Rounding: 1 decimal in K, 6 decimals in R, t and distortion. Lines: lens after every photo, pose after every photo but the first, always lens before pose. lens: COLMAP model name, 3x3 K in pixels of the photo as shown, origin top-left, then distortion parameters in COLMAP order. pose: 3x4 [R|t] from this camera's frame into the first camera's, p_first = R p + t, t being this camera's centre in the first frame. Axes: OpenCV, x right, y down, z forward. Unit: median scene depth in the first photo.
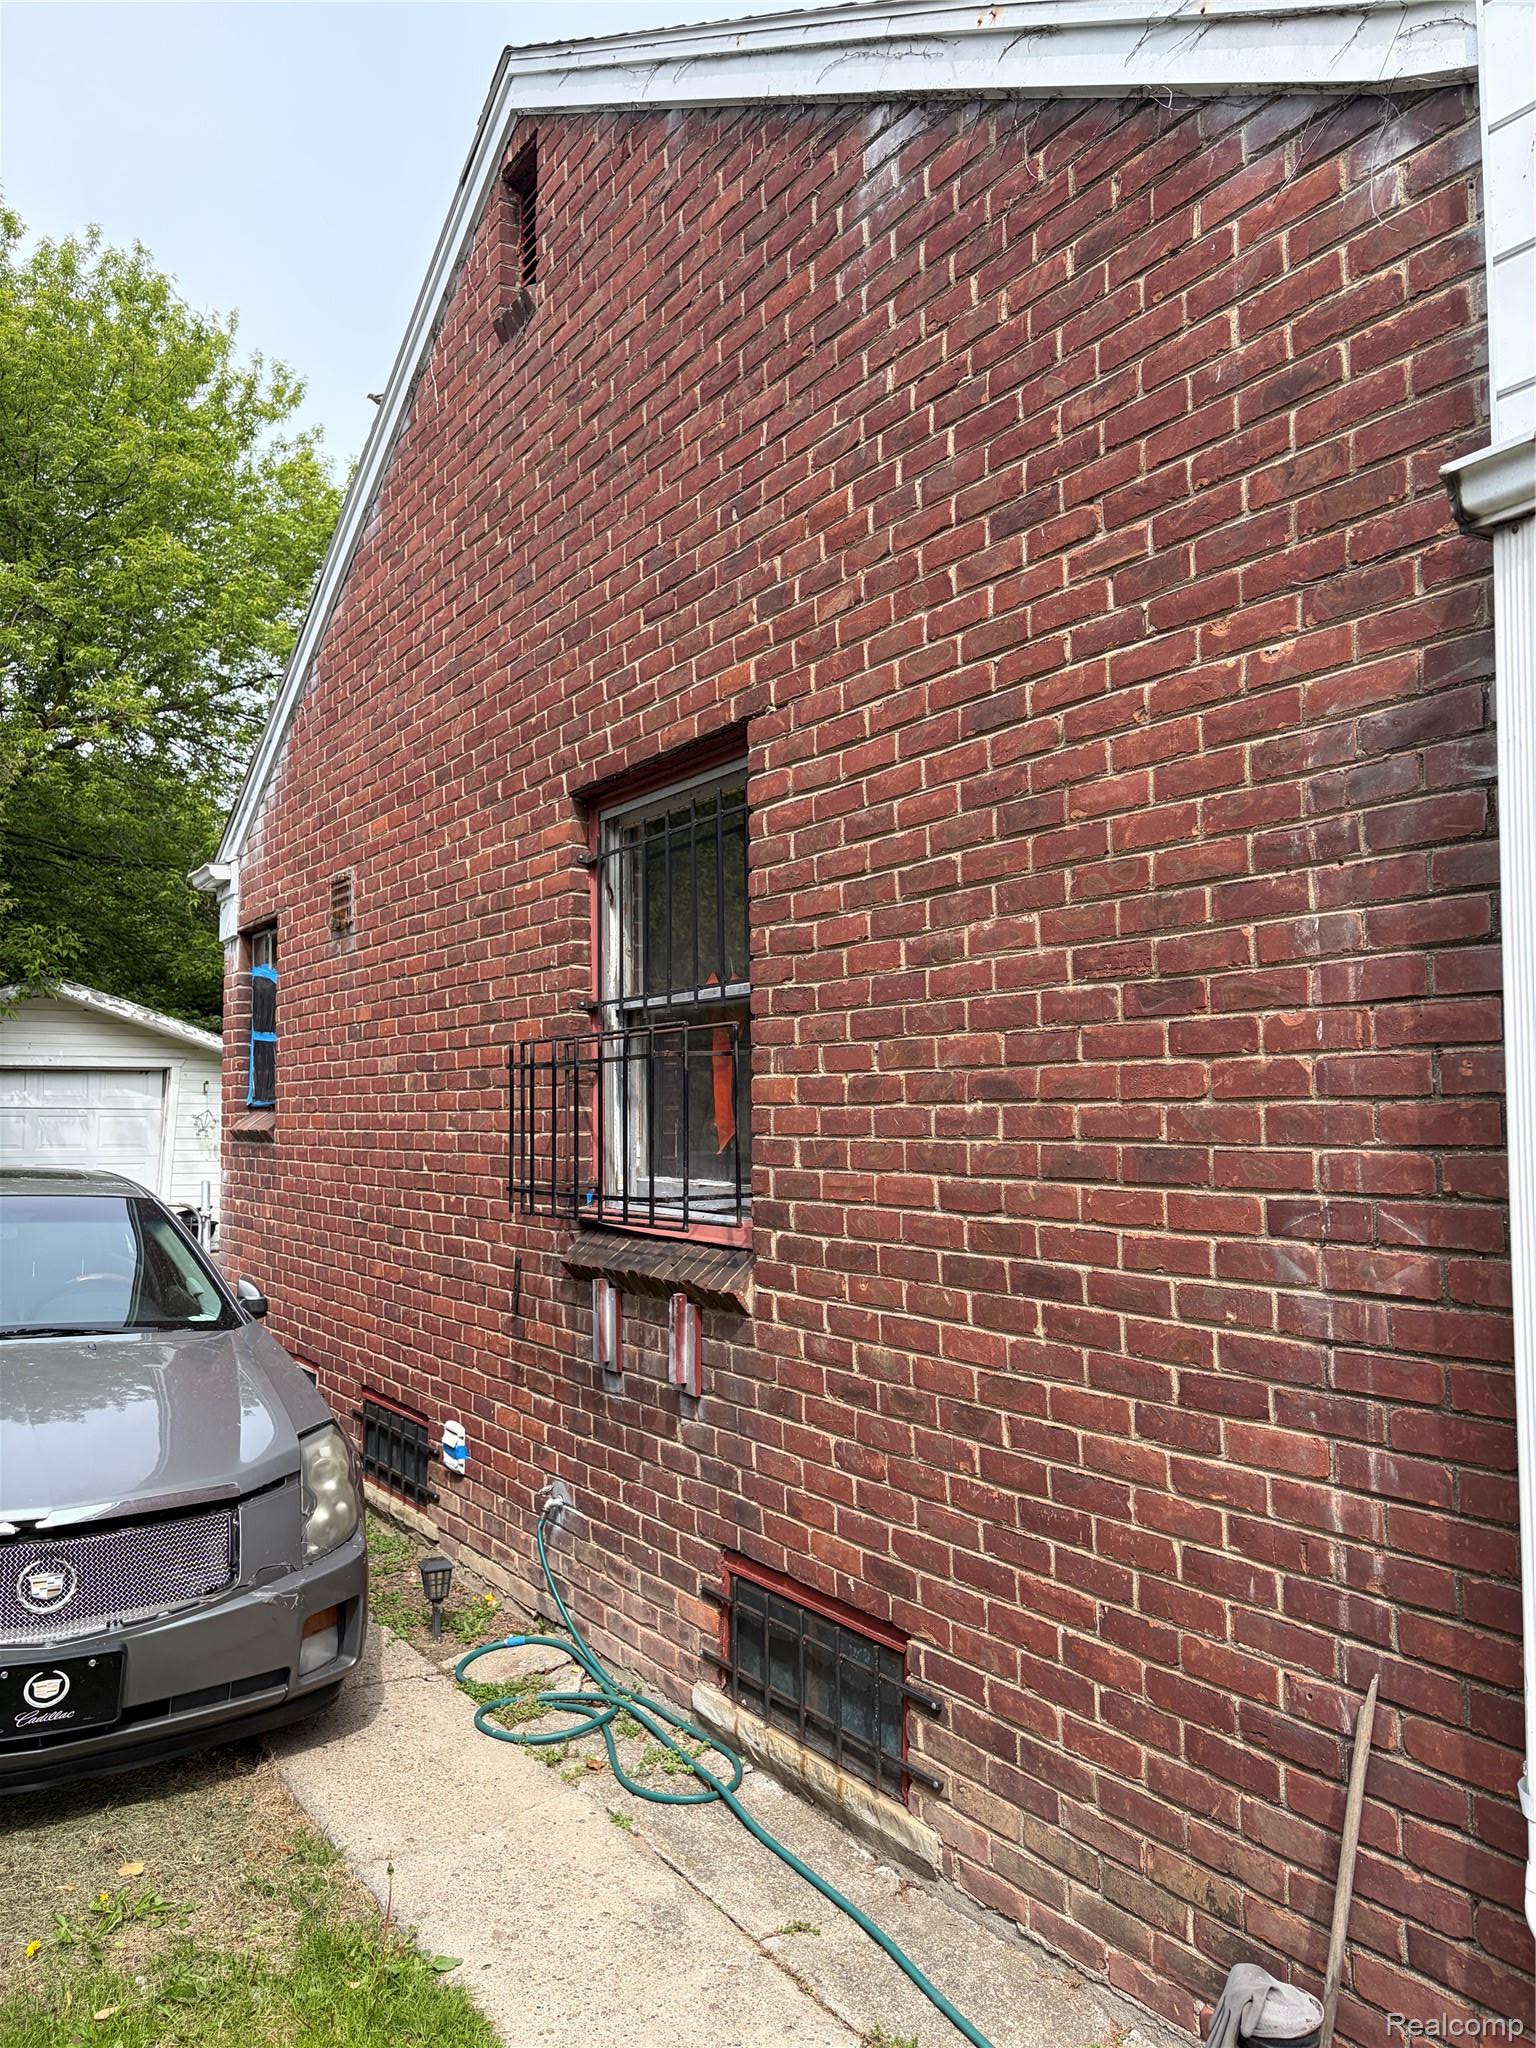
lens RADIAL K [[1573.2, 0, 771.7], [0, 1573.2, 1003.6], [0, 0, 1]] dist [0.034061, -0.032702]
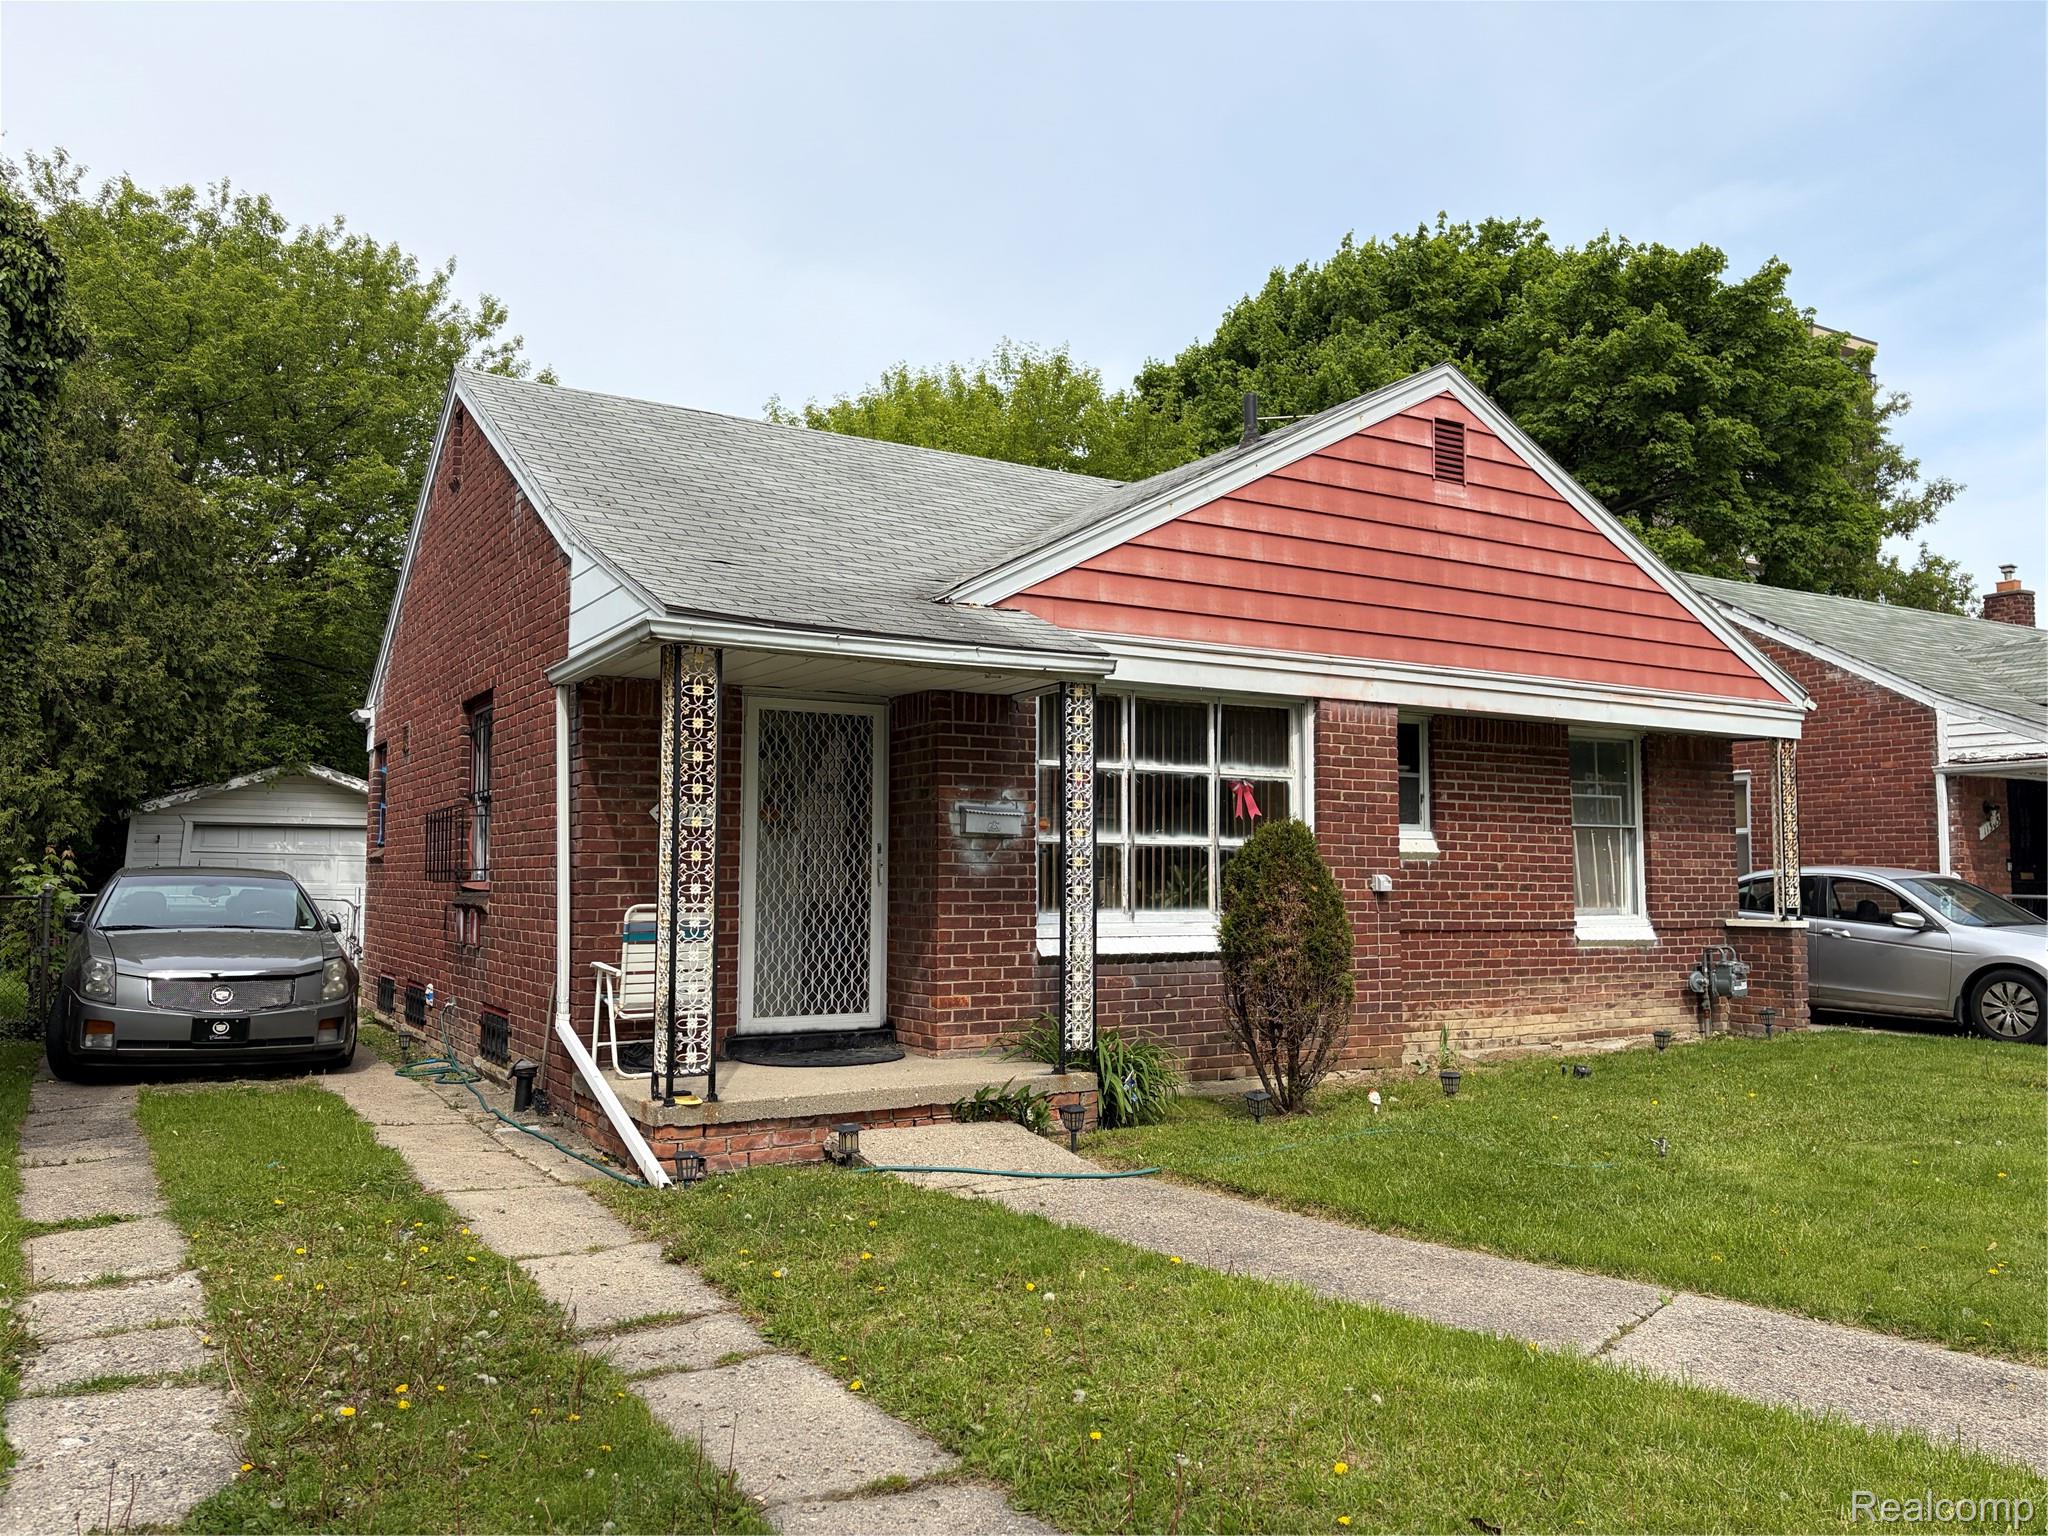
lens RADIAL K [[1573.2, 0, 1035.3], [0, 1573.2, 775.7], [0, 0, 1]] dist [0.034061, -0.032702]
pose [[0.999670, 0.007539, -0.024545, 0.245577], [-0.007483, 0.999969, 0.002409, -0.012522], [0.024563, -0.002224, 0.999696, -0.416378]]
